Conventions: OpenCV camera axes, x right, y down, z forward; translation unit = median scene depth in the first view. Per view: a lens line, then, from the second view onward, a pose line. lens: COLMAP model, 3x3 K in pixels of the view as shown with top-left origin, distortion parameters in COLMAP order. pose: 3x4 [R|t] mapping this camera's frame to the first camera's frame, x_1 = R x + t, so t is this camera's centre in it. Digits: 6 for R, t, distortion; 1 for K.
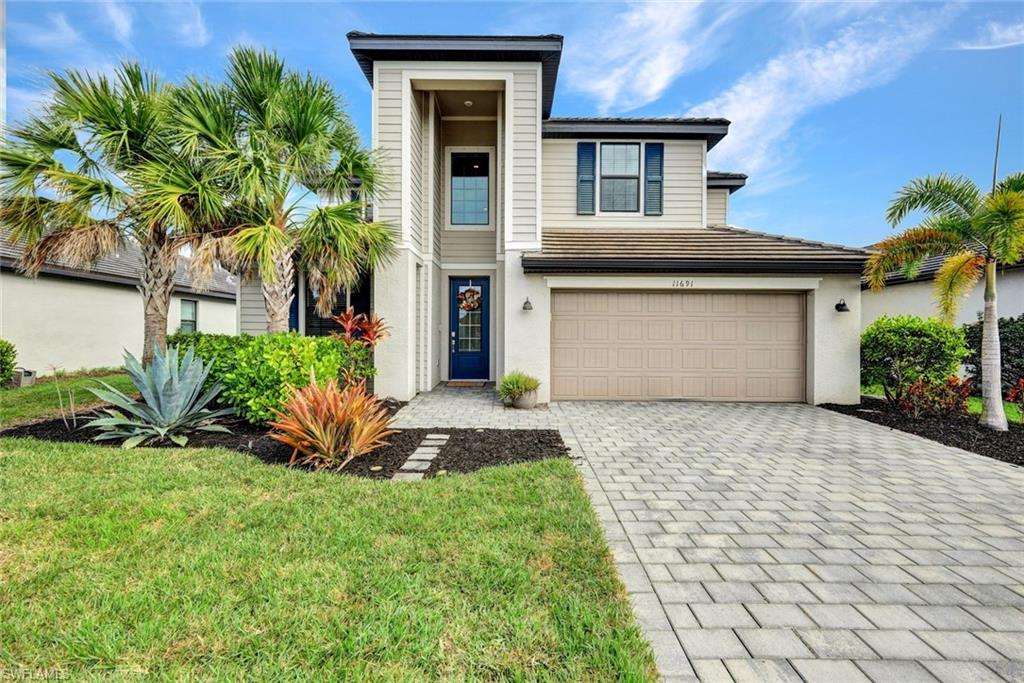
lens RADIAL K [[445.1, 0, 514.7], [0, 445.1, 338.3], [0, 0, 1]] dist [0.004376, 0.000366]
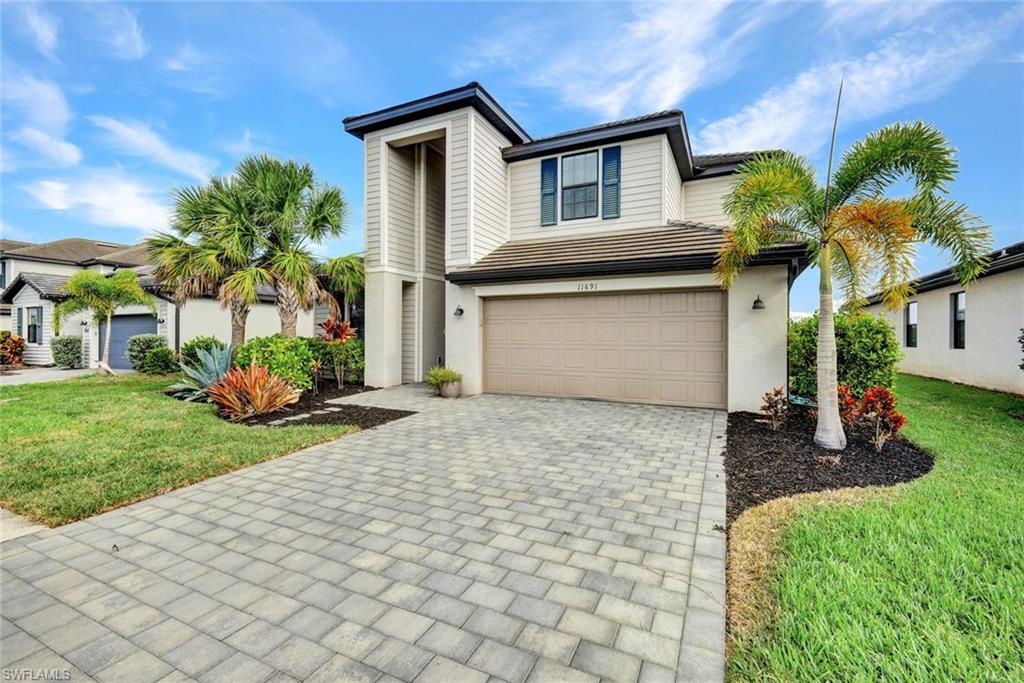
lens RADIAL K [[448.4, 0, 515.8], [0, 448.4, 337.0], [0, 0, 1]] dist [0.002474, 0.000412]
pose [[0.898134, -0.004892, -0.439695, 0.565741], [-0.000045, 0.999937, -0.011218, 0.005073], [0.439722, 0.010095, 0.898077, -0.008600]]
